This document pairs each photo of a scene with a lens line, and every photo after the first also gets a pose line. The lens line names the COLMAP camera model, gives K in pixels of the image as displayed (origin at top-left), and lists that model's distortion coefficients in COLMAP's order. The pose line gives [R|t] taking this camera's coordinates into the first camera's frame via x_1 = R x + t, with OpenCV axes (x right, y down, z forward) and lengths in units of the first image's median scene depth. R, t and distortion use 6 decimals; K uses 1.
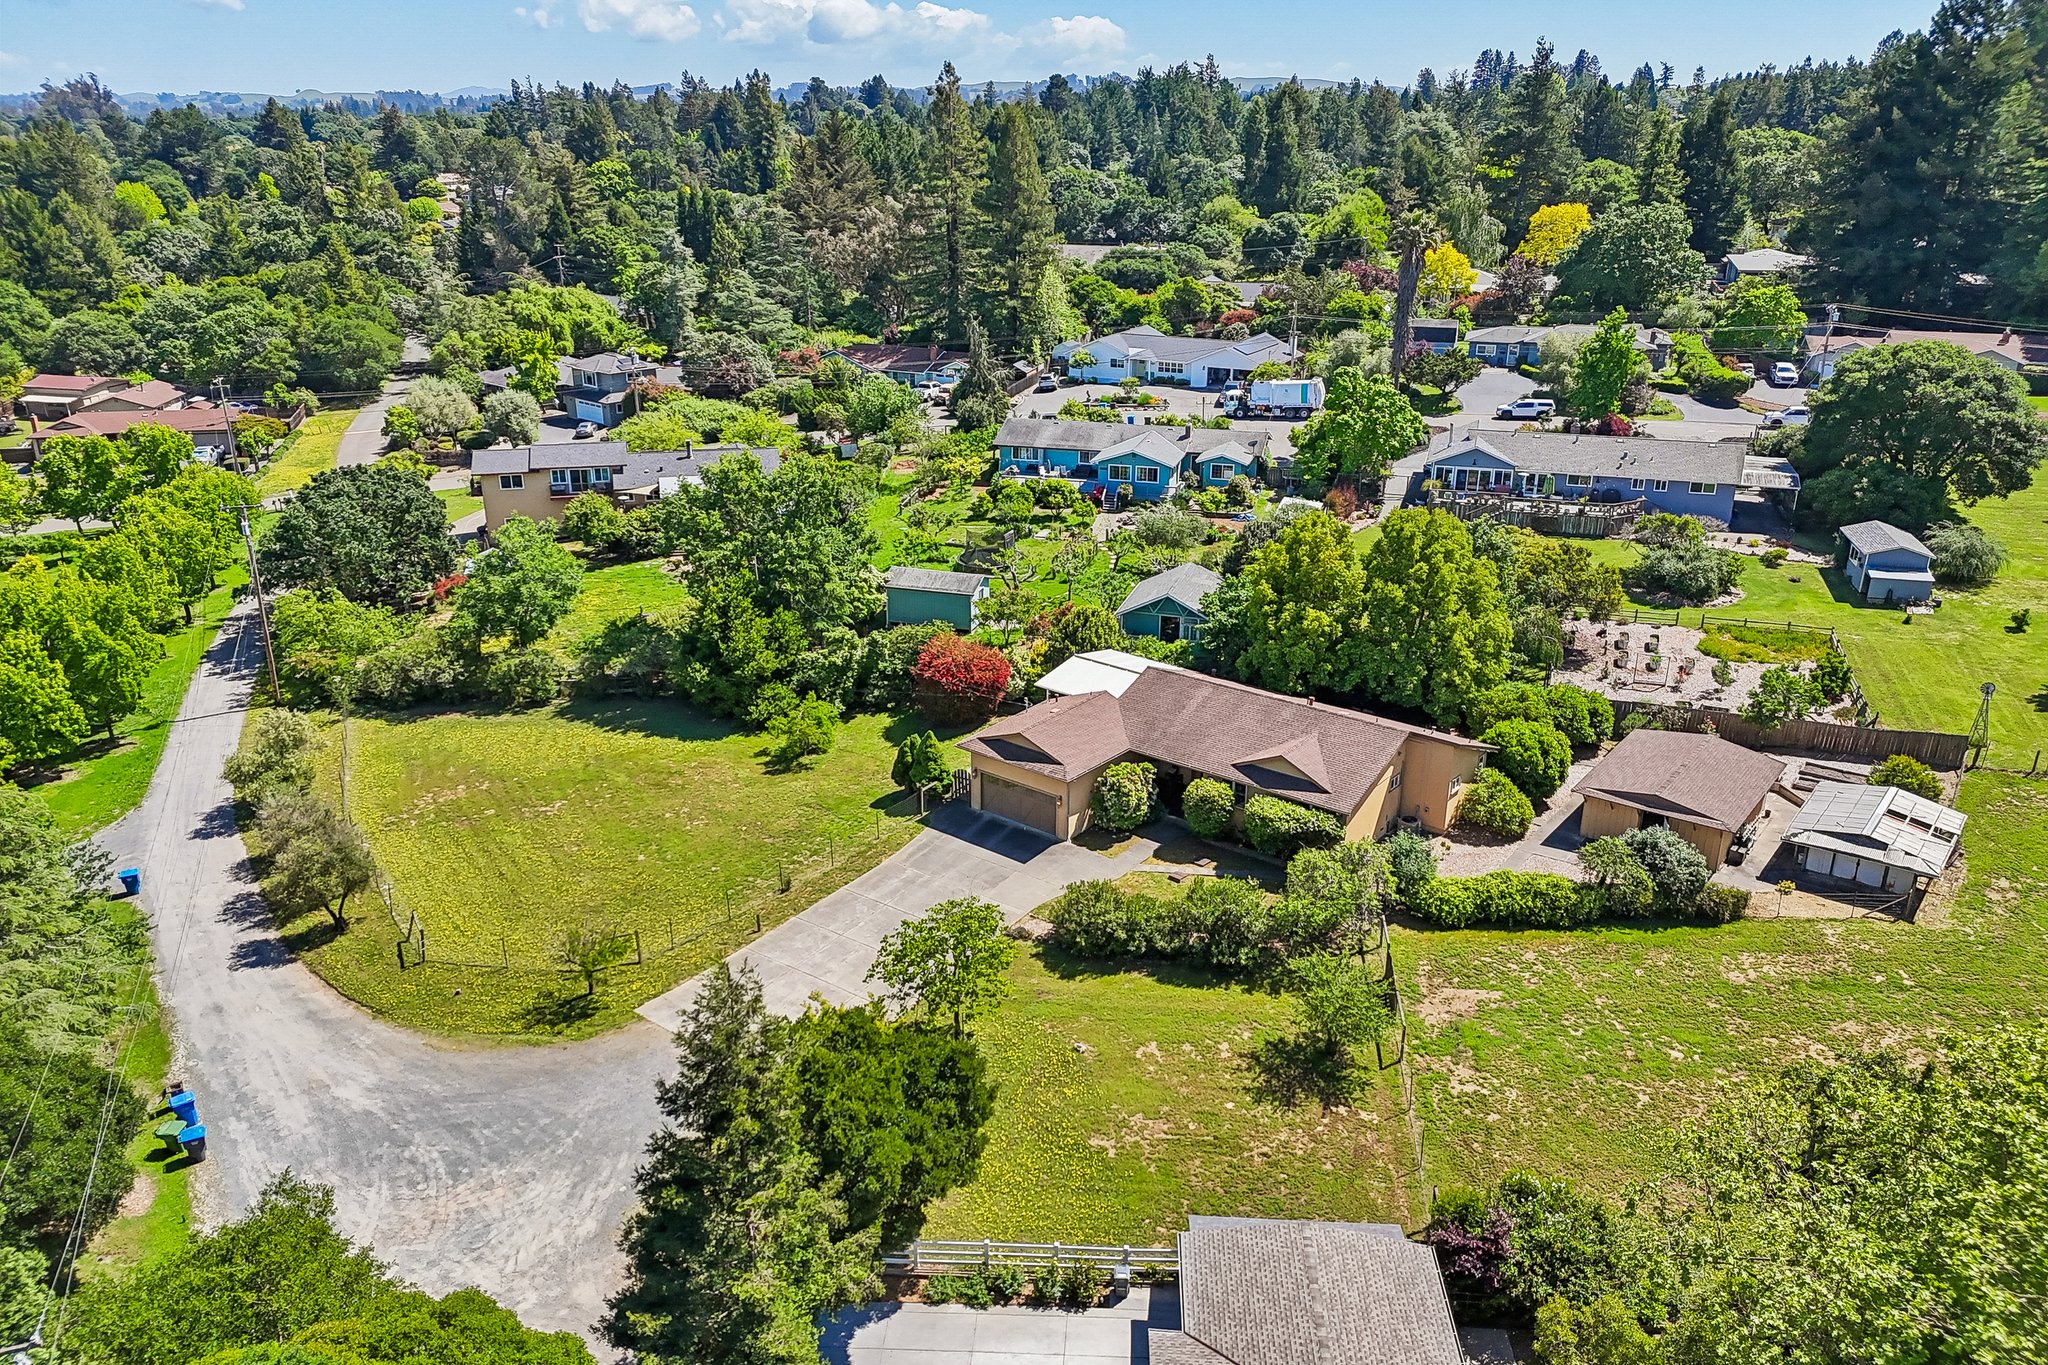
lens RADIAL K [[1487.8, 0, 1027.6], [0, 1487.8, 679.8], [0, 0, 1]] dist [0.117508, -0.138040]
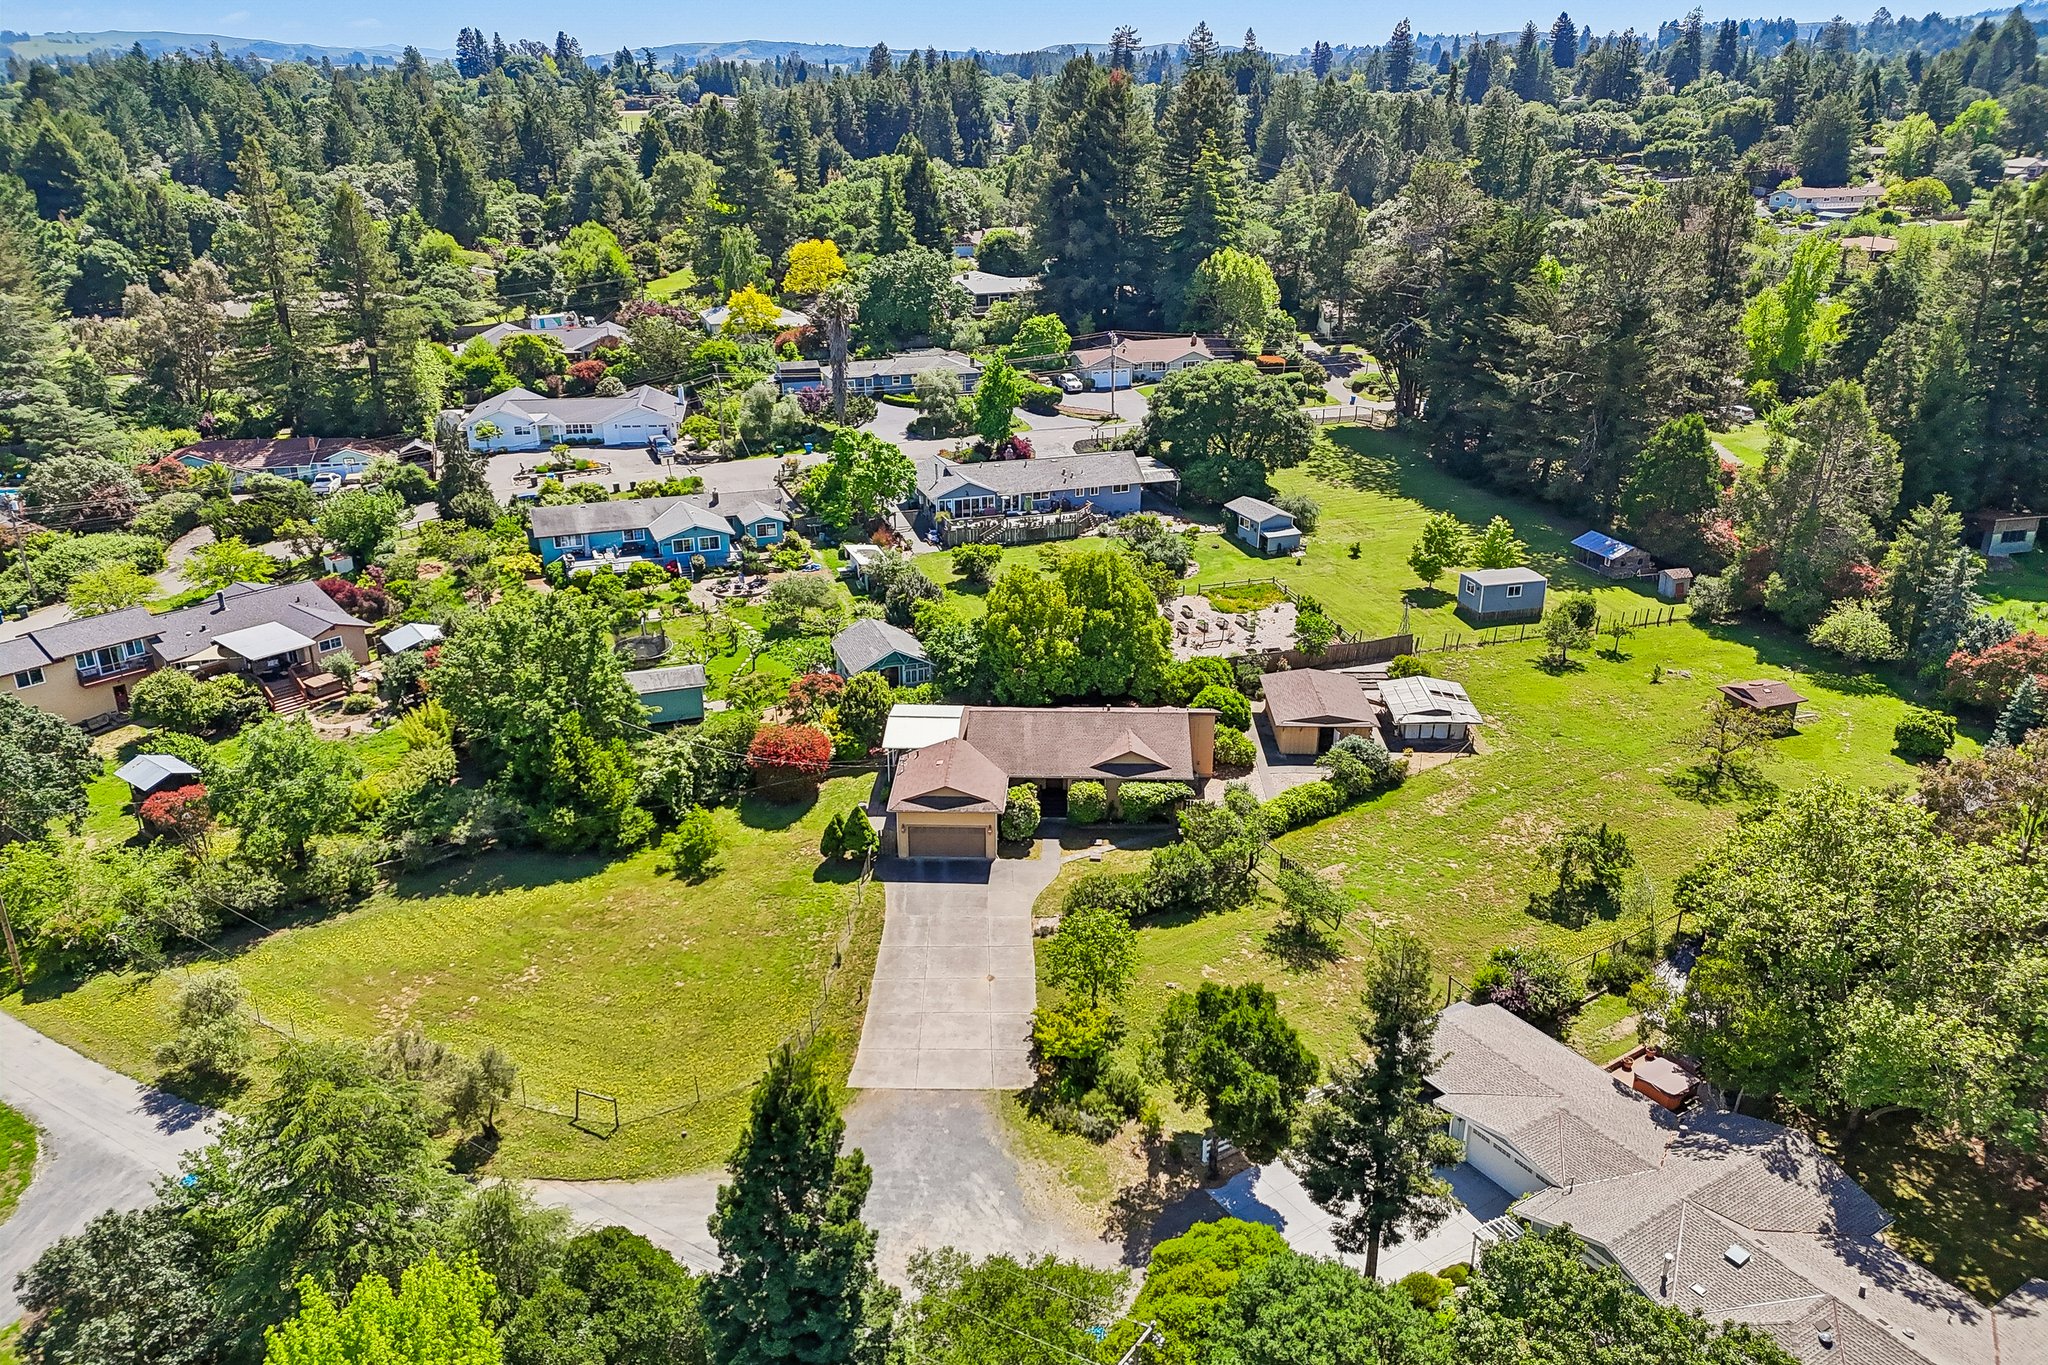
lens RADIAL K [[1487.8, 0, 1027.6], [0, 1487.8, 679.8], [0, 0, 1]] dist [0.117508, -0.138040]
pose [[0.804184, -0.222529, 0.551153, -0.554034], [0.210362, 0.973812, 0.086240, -0.129545], [-0.555911, 0.046589, 0.829935, -0.073081]]
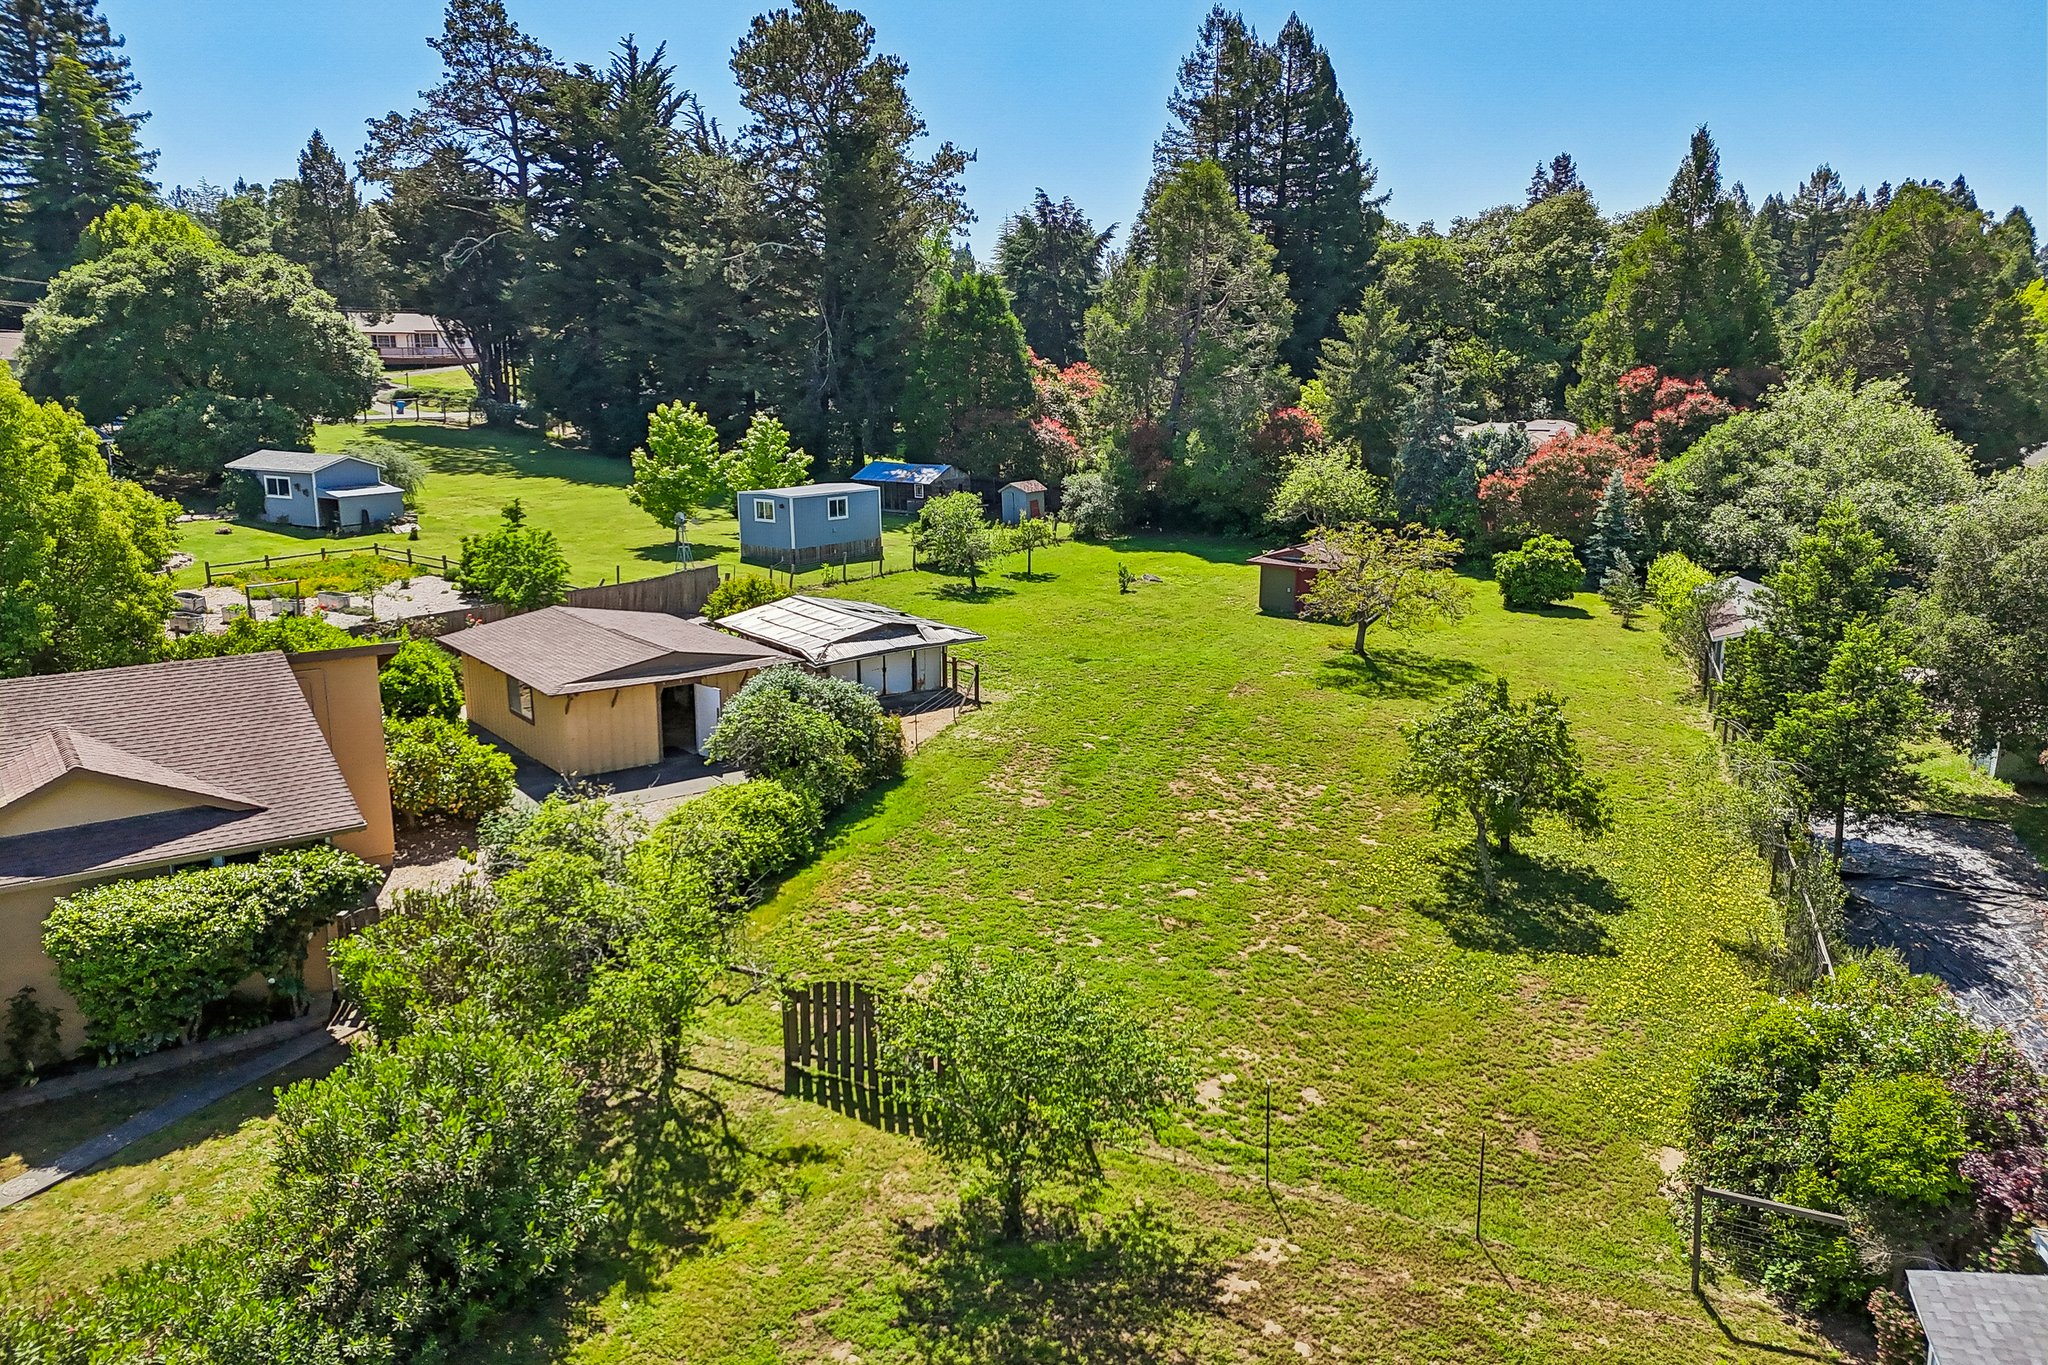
lens RADIAL K [[1487.8, 0, 1027.6], [0, 1487.8, 679.8], [0, 0, 1]] dist [0.117508, -0.138040]
pose [[0.269704, -0.211750, 0.939373, -0.082897], [0.341377, 0.933188, 0.112343, 0.057252], [-0.900401, 0.290382, 0.323971, 0.585952]]
